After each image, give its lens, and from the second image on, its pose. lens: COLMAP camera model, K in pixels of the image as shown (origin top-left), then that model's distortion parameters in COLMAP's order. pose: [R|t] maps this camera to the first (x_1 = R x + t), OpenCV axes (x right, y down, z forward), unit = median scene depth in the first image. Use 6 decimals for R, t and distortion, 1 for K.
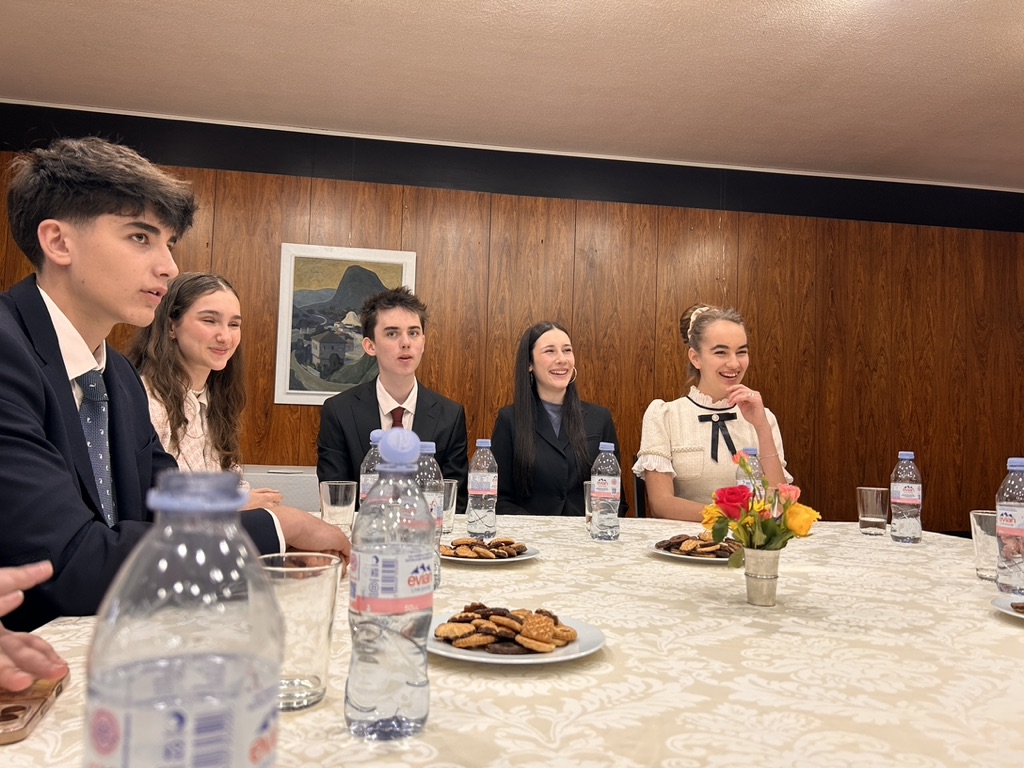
lens RADIAL K [[774.1, 0, 509.4], [0, 774.1, 385.9], [0, 0, 1]] dist [0.046693, -0.052888]
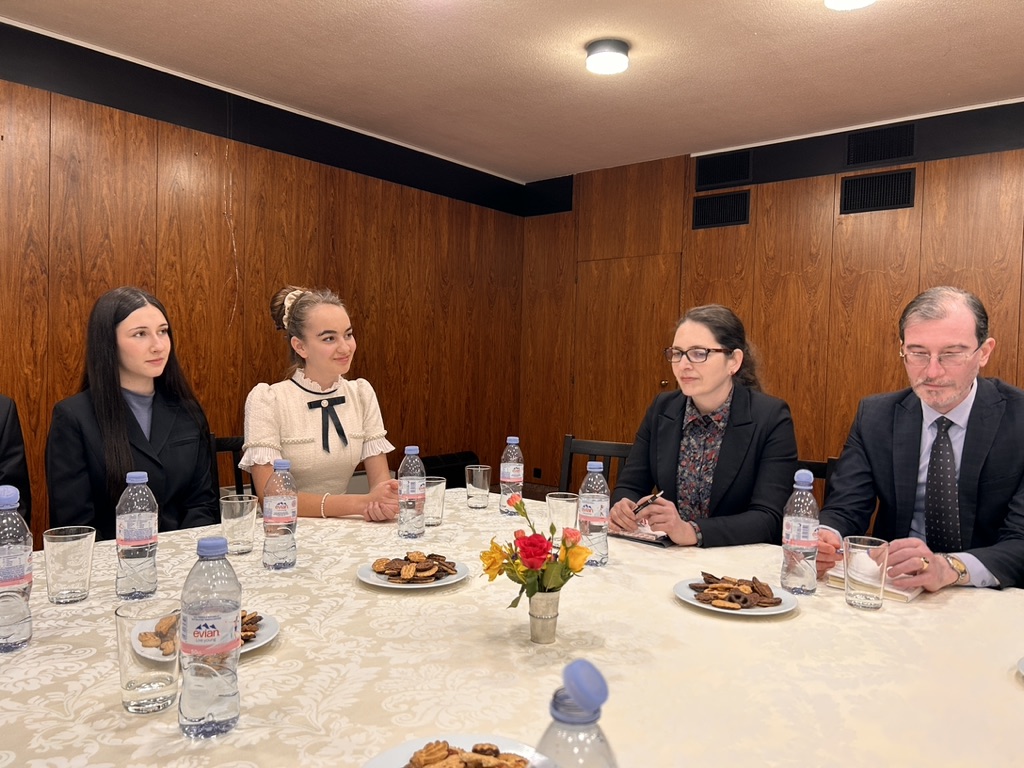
lens RADIAL K [[774.1, 0, 513.3], [0, 774.1, 384.5], [0, 0, 1]] dist [0.046693, -0.052888]
pose [[0.745635, -0.028606, 0.665741, -0.214648], [-0.053734, 0.993243, 0.102861, -0.100300], [-0.664185, -0.112470, 0.739060, 0.107571]]
